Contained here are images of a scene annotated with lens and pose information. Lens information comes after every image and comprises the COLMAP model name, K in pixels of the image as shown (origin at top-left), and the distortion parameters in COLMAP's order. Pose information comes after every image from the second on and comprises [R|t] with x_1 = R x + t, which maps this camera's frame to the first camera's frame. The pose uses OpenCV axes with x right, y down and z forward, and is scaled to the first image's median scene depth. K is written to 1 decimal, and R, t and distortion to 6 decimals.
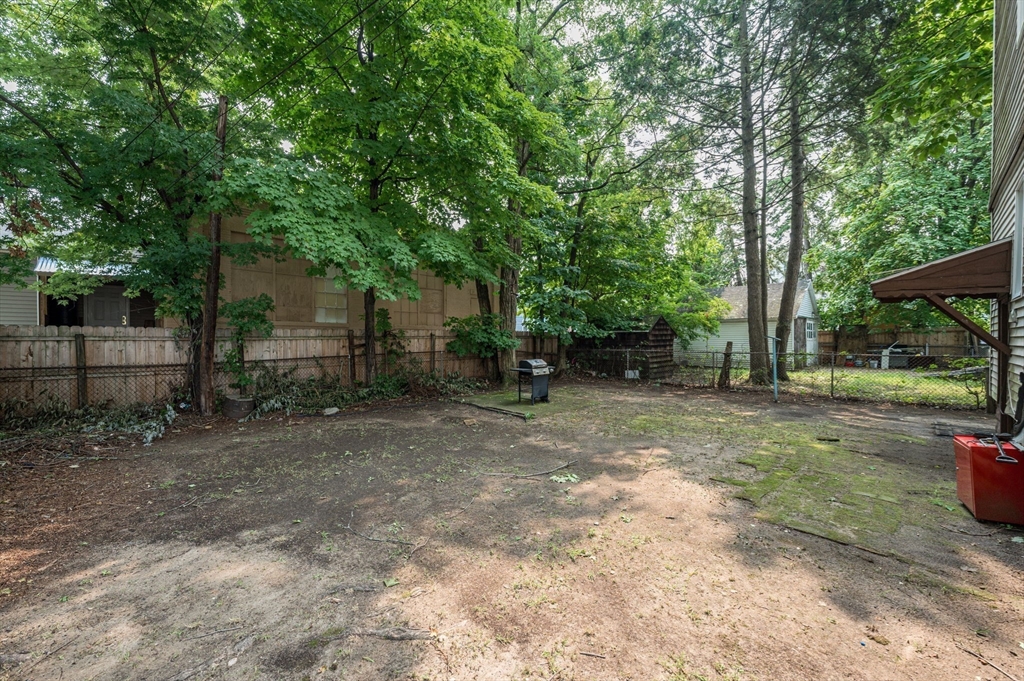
lens RADIAL K [[411.8, 0, 518.5], [0, 411.8, 341.7], [0, 0, 1]] dist [0.001076, 0.000122]
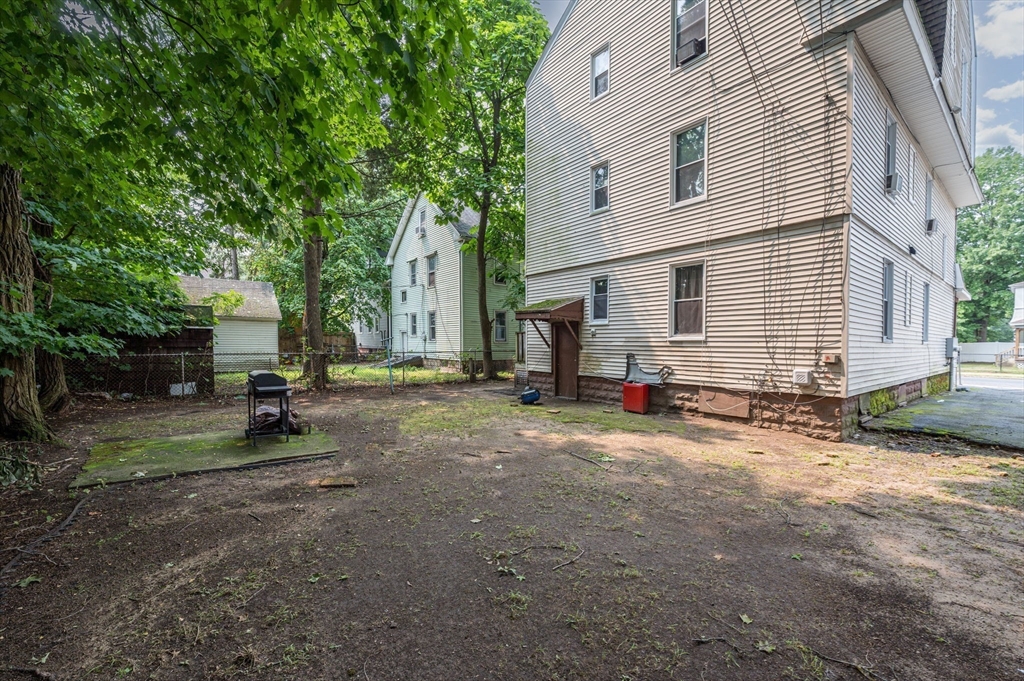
lens RADIAL K [[411.8, 0, 518.7], [0, 411.8, 343.7], [0, 0, 1]] dist [0.001076, 0.000122]
pose [[0.103220, -0.002338, 0.994656, -1.193845], [-0.001262, 0.999996, 0.002482, 0.000520], [-0.994658, -0.001511, 0.103217, 1.234245]]
